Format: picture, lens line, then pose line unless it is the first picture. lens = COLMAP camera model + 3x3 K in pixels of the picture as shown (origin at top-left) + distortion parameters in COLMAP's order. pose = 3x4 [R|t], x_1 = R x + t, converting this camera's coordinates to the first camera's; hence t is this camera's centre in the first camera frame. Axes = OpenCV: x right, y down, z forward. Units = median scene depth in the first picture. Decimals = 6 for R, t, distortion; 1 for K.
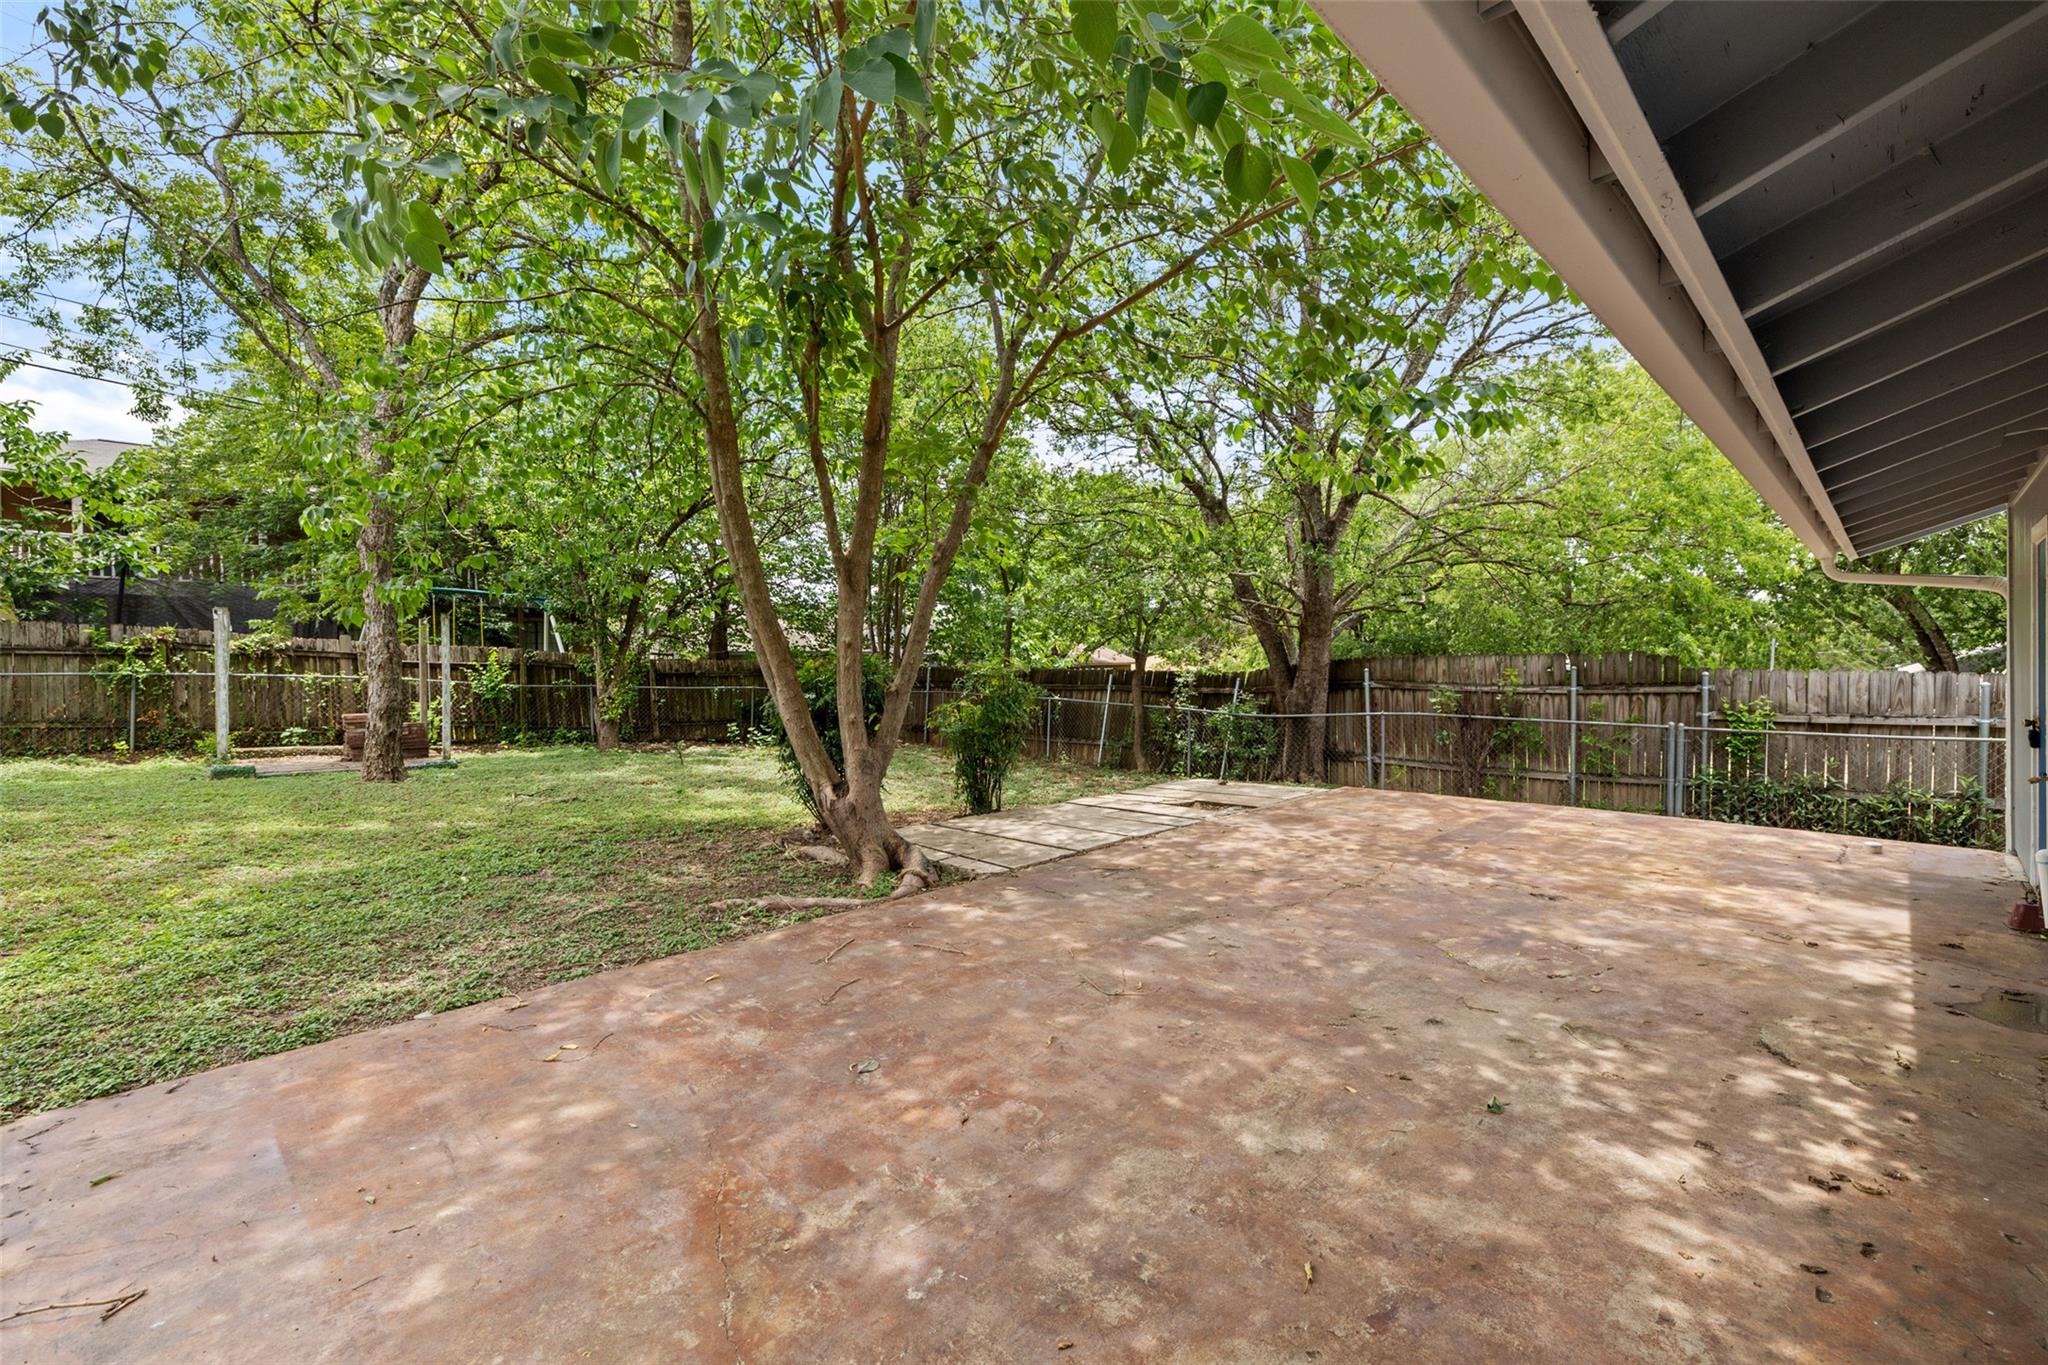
lens RADIAL K [[867.0, 0, 1022.7], [0, 867.0, 677.5], [0, 0, 1]] dist [0.002035, 0.000321]
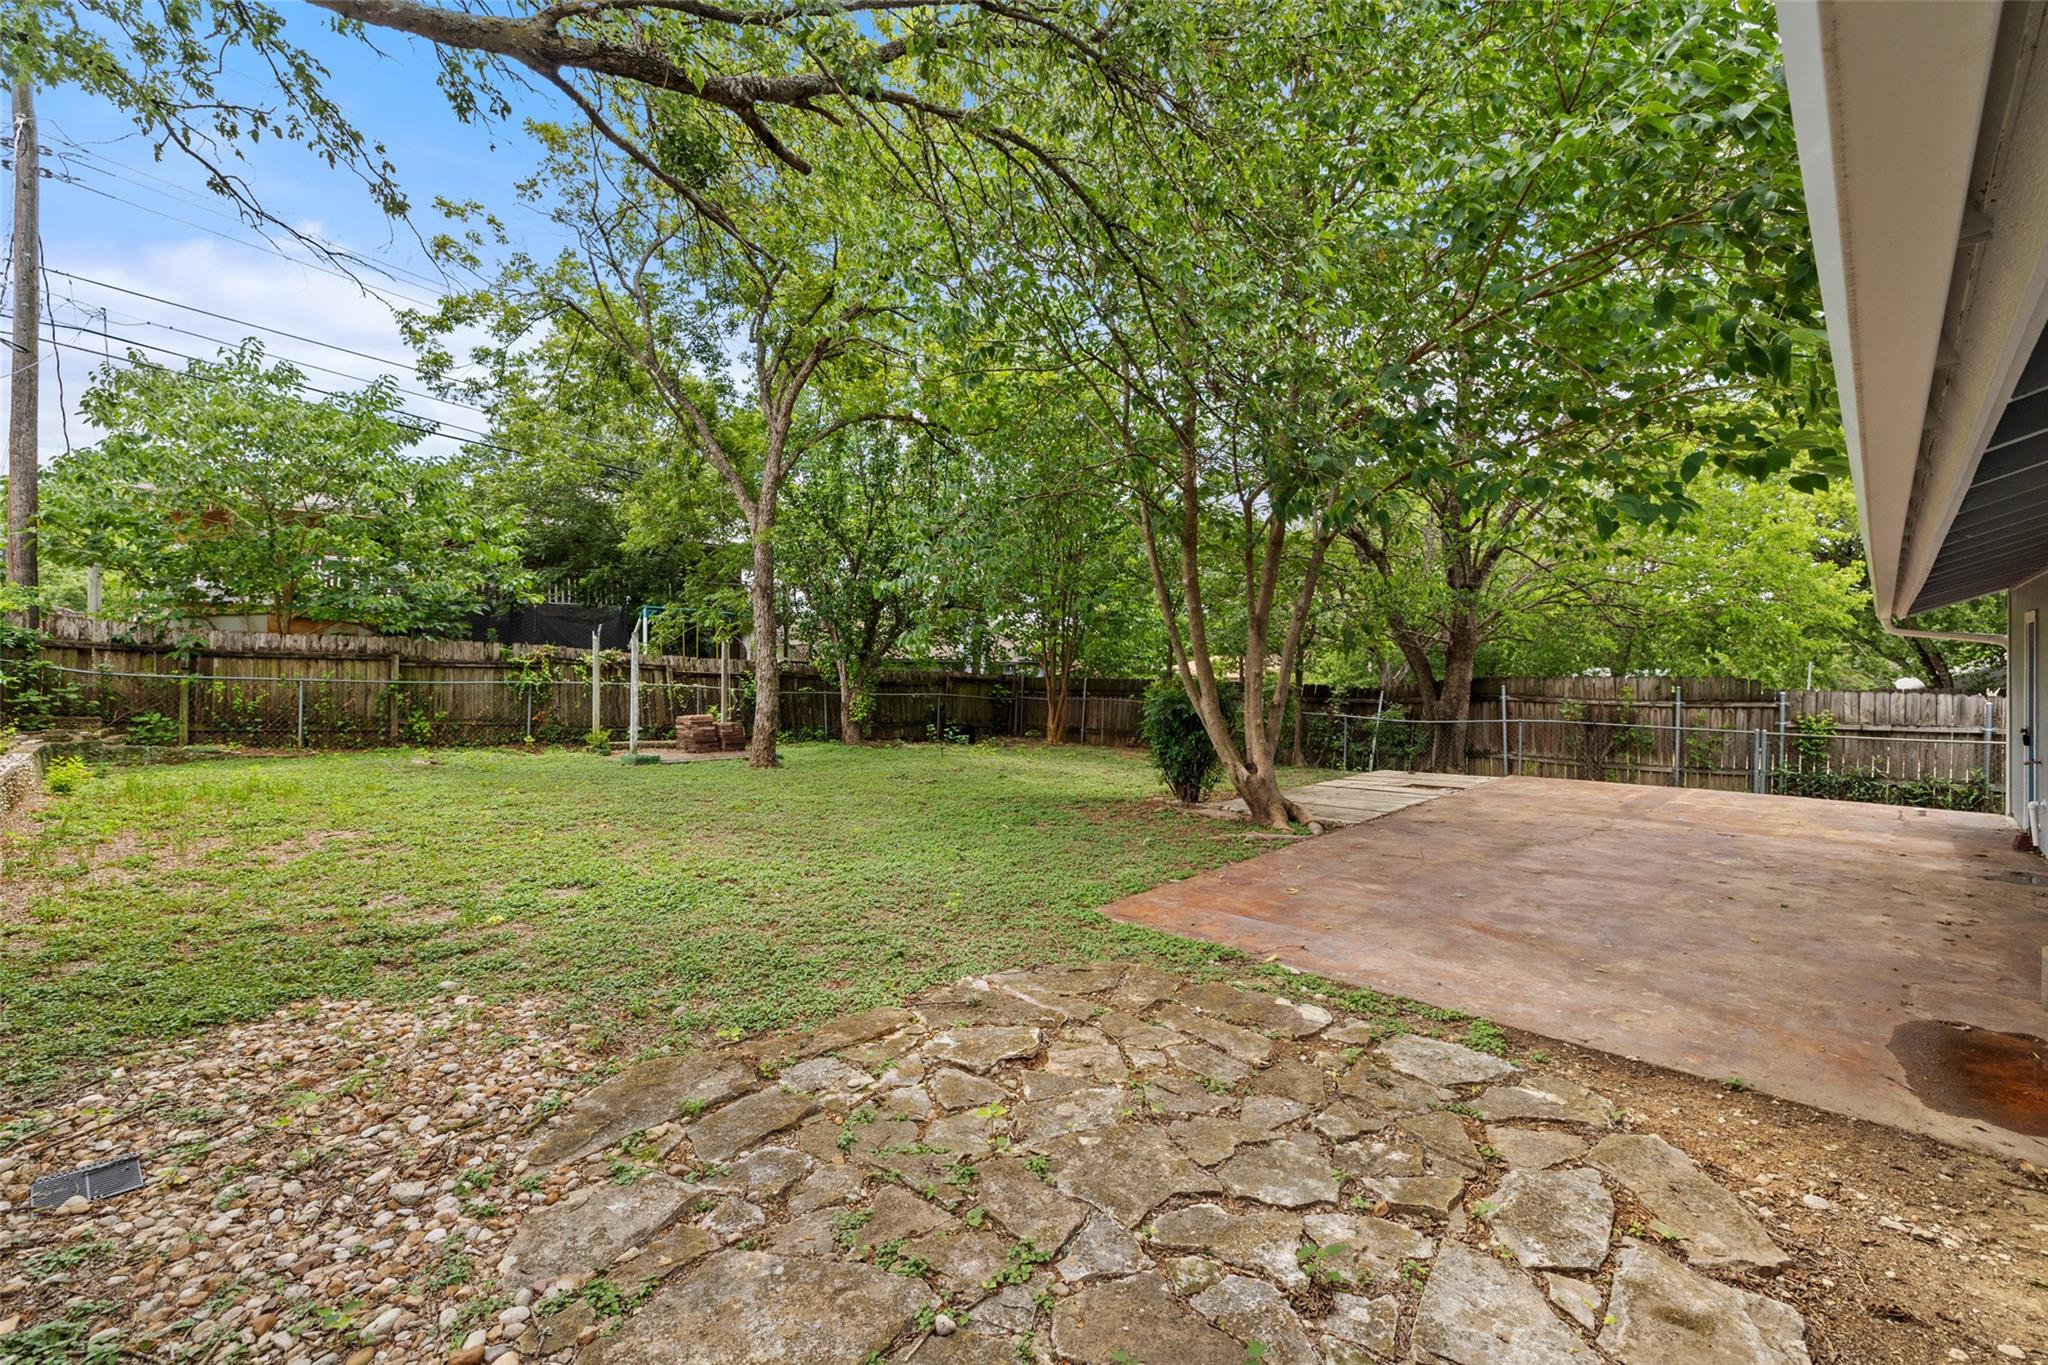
lens RADIAL K [[867.0, 0, 1025.2], [0, 867.0, 679.9], [0, 0, 1]] dist [0.002035, 0.000321]
pose [[0.999904, 0.007446, 0.011708, -0.368827], [-0.007441, 0.999972, -0.000492, -0.014287], [-0.011711, 0.000405, 0.999931, -0.306606]]
